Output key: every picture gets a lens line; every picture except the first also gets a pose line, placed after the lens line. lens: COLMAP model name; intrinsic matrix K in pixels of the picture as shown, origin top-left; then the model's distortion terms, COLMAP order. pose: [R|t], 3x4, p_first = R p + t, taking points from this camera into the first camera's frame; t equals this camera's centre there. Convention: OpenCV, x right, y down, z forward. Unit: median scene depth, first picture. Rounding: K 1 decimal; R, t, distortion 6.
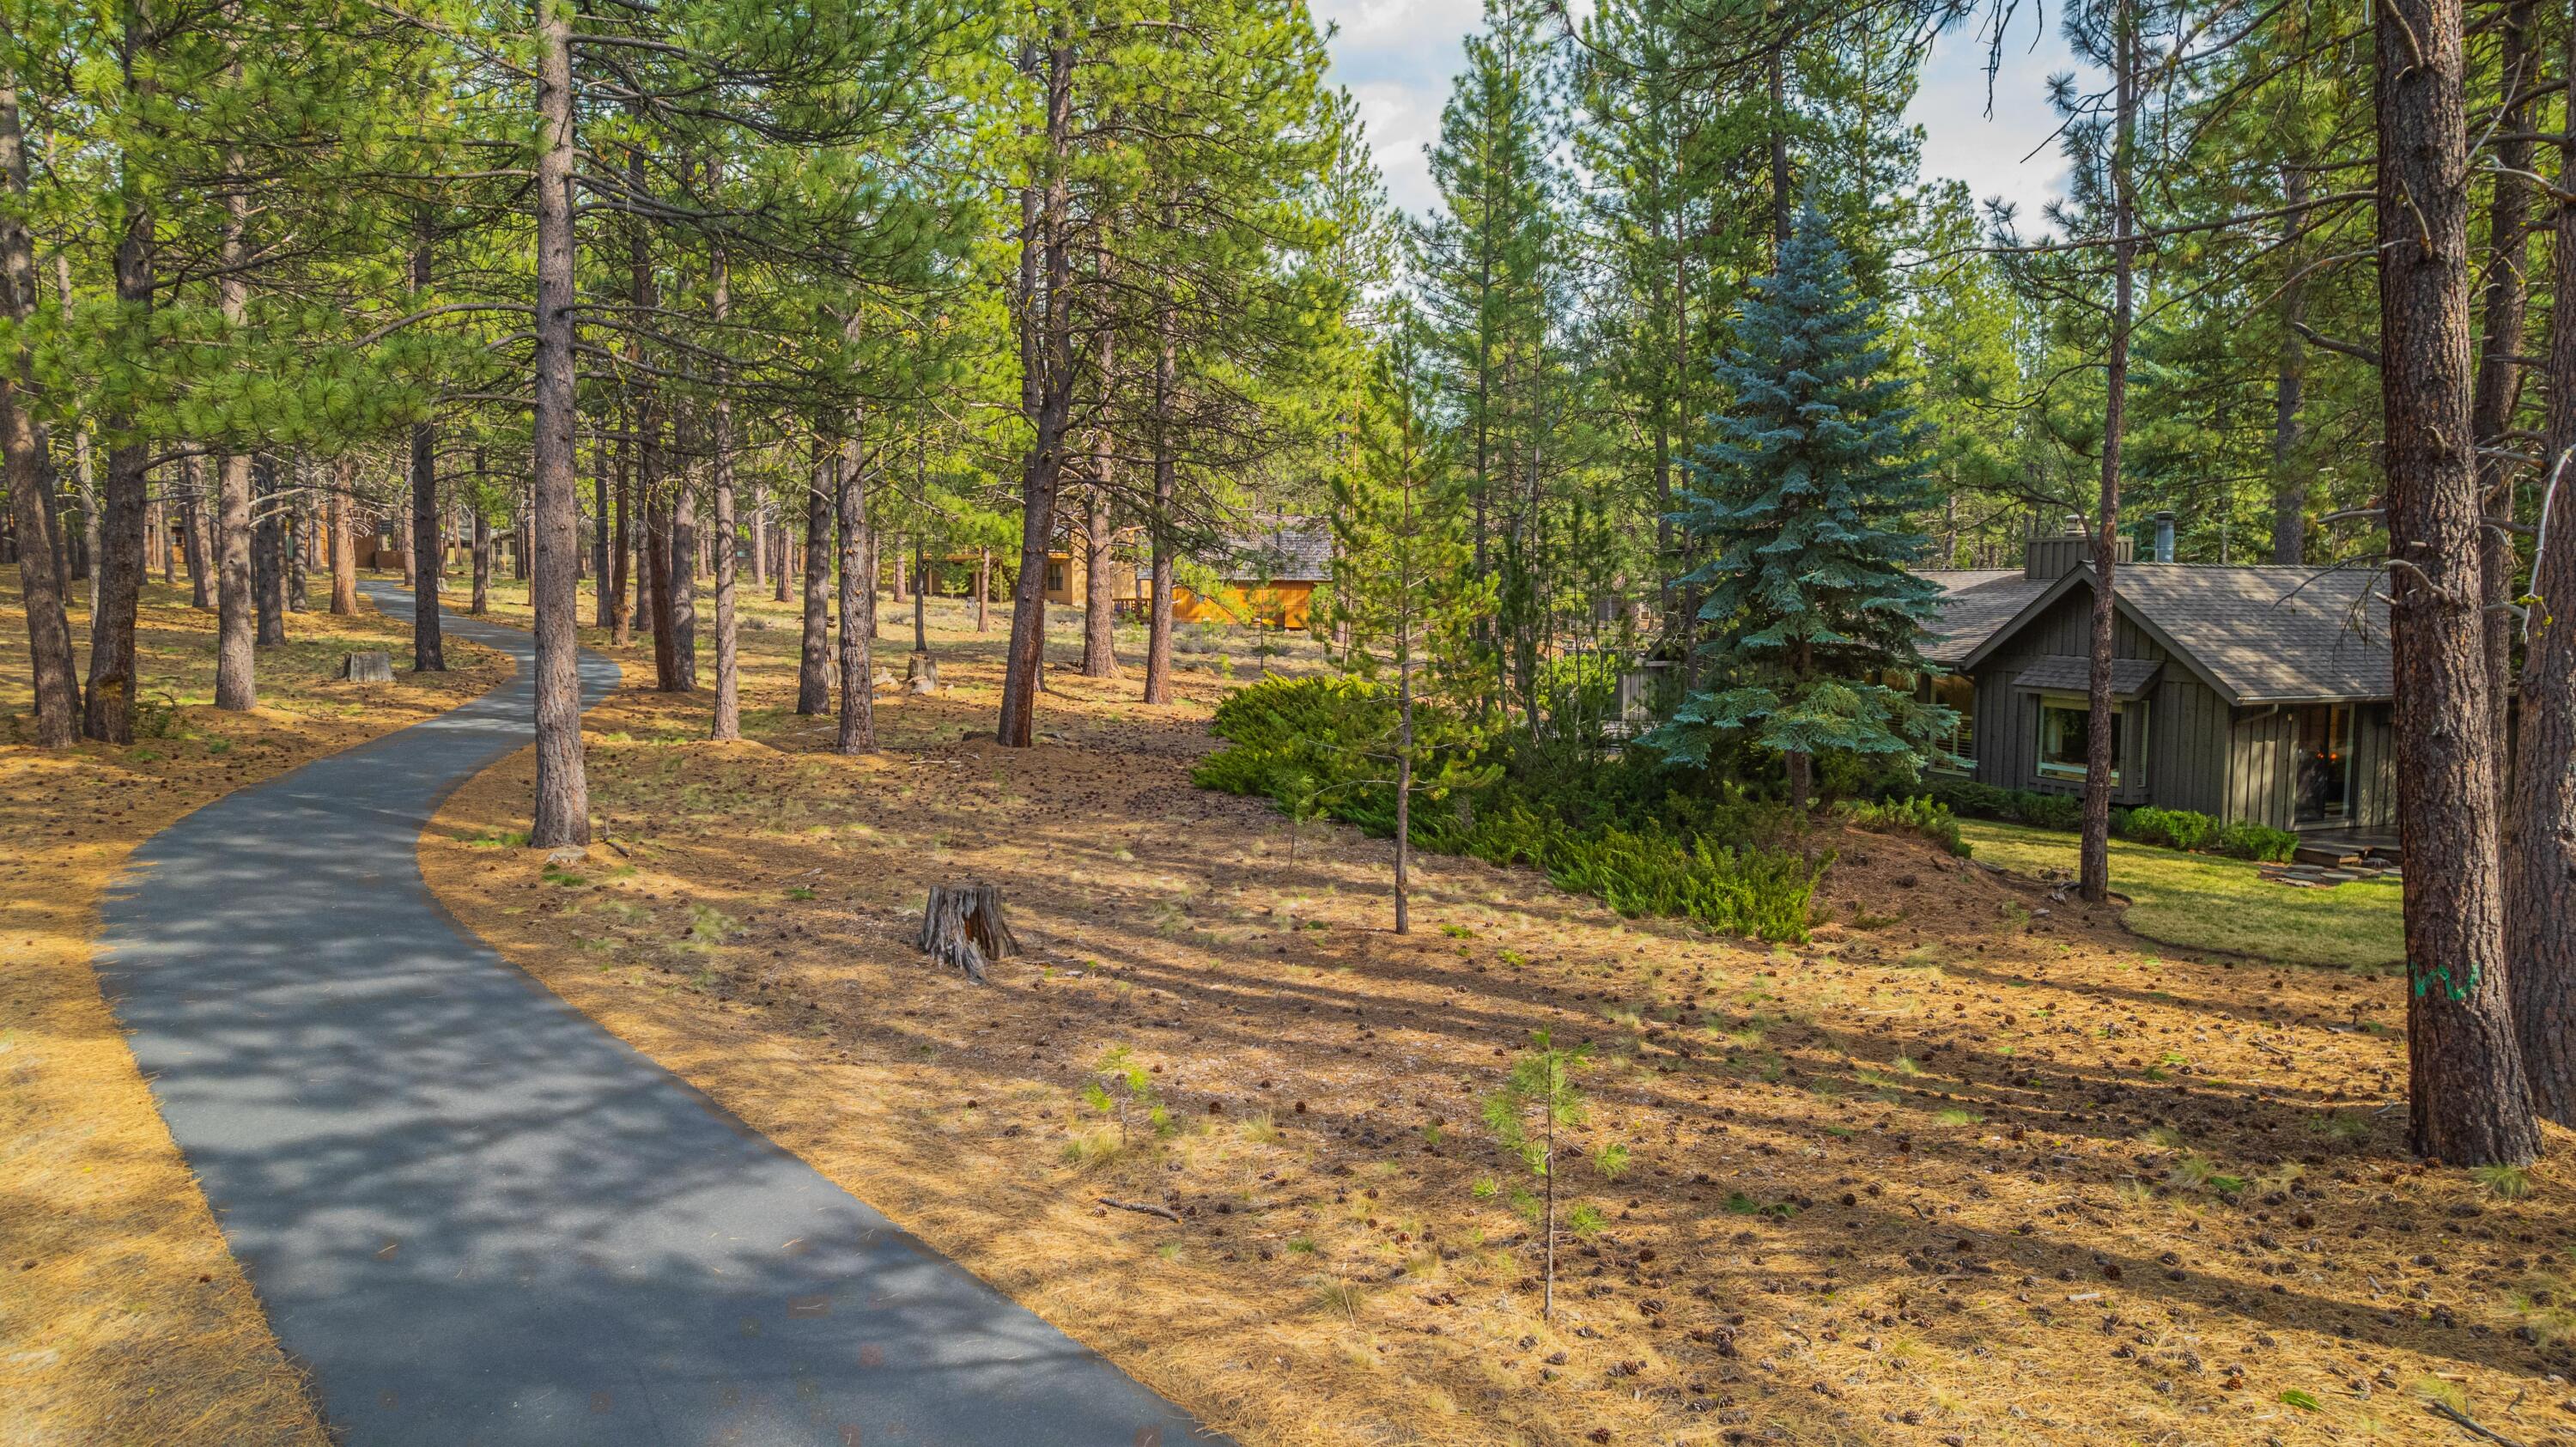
lens RADIAL K [[1716.2, 0, 1288.0], [0, 1716.2, 723.5], [0, 0, 1]] dist [-0.045688, 0.001152]
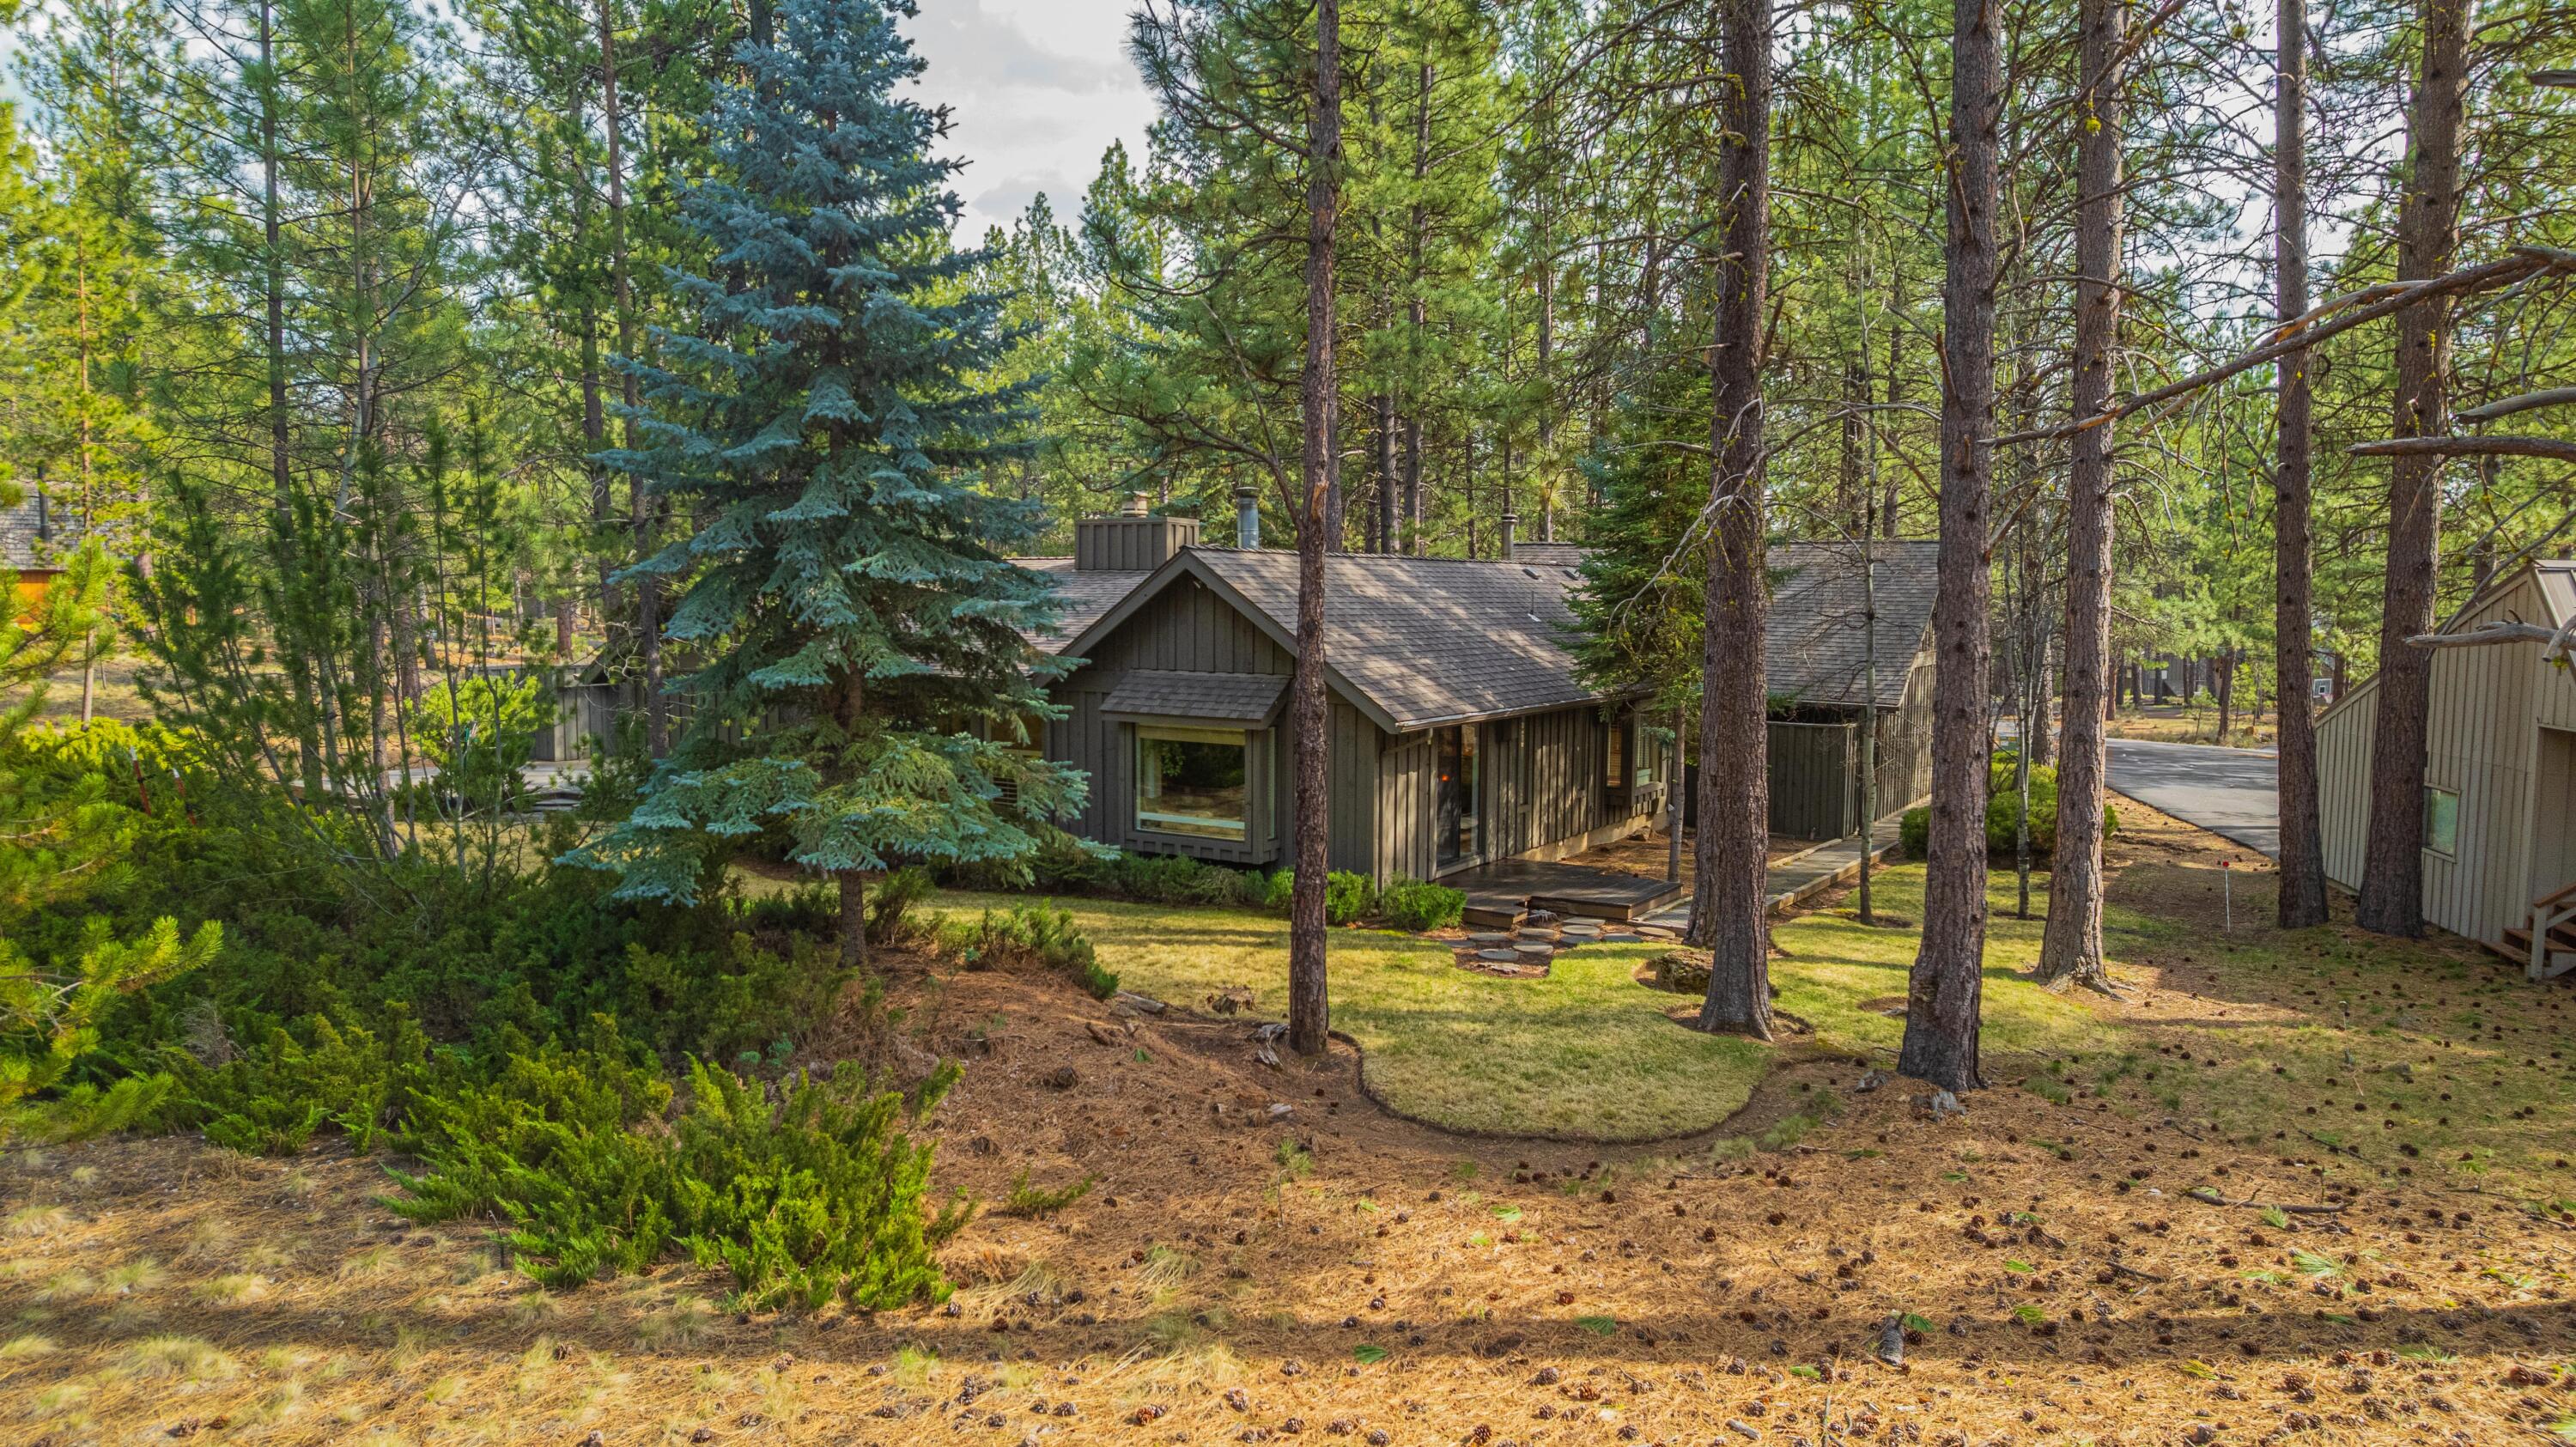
lens RADIAL K [[1616.0, 0, 1281.5], [0, 1616.0, 743.2], [0, 0, 1]] dist [-0.056512, 0.036043]
pose [[0.818455, -0.055645, 0.571869, 0.101681], [0.043799, 0.998446, 0.034469, -0.036391], [-0.572898, -0.003164, 0.819620, 0.452300]]
